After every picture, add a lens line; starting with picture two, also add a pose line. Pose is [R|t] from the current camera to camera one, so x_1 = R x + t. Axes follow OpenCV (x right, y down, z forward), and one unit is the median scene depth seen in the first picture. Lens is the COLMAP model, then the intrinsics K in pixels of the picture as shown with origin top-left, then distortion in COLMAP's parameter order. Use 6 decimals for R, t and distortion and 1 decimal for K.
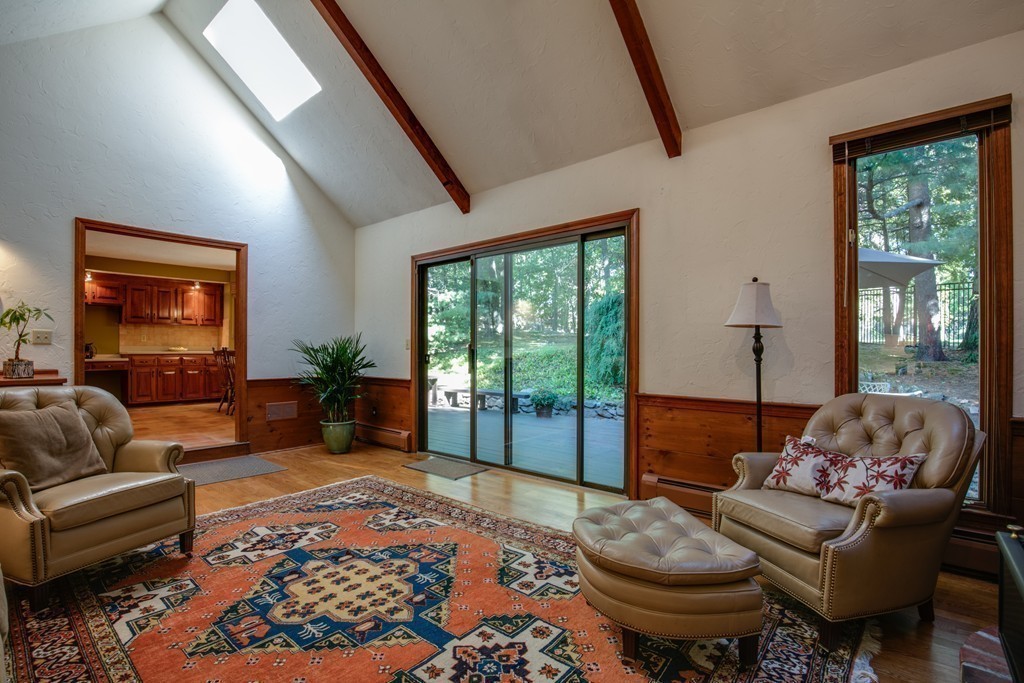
lens RADIAL K [[474.6, 0, 507.2], [0, 474.6, 349.7], [0, 0, 1]] dist [-0.034863, 0.004517]
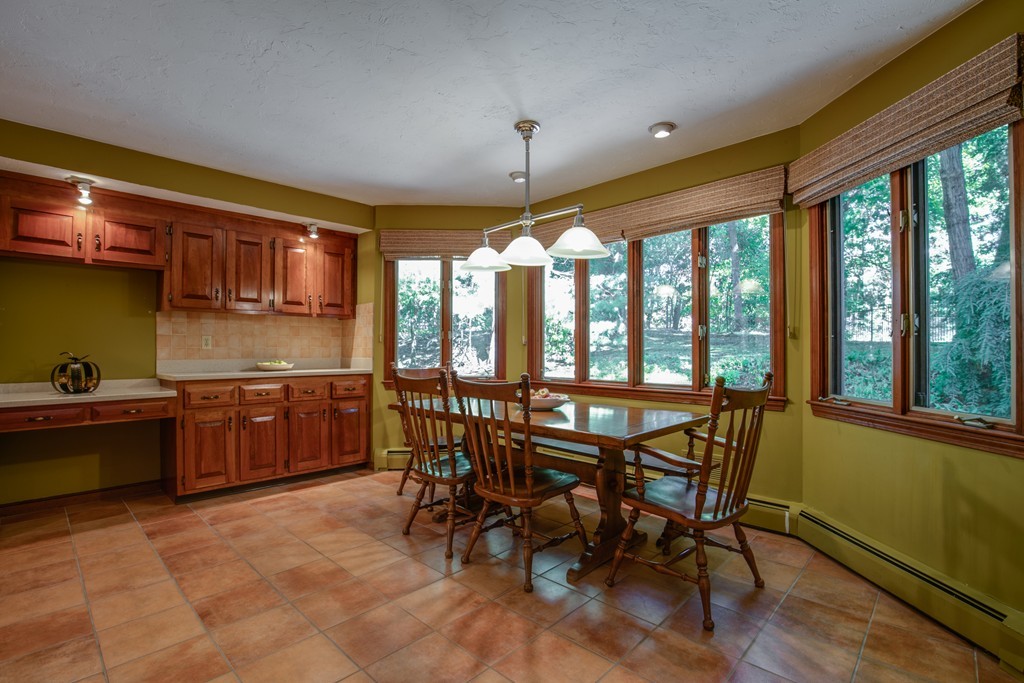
lens RADIAL K [[474.6, 0, 509.6], [0, 474.6, 348.7], [0, 0, 1]] dist [-0.034863, 0.004517]
pose [[0.998636, -0.001233, -0.052206, -0.452553], [0.001113, 0.999997, -0.002316, -0.017462], [0.052209, 0.002255, 0.998634, 0.545174]]
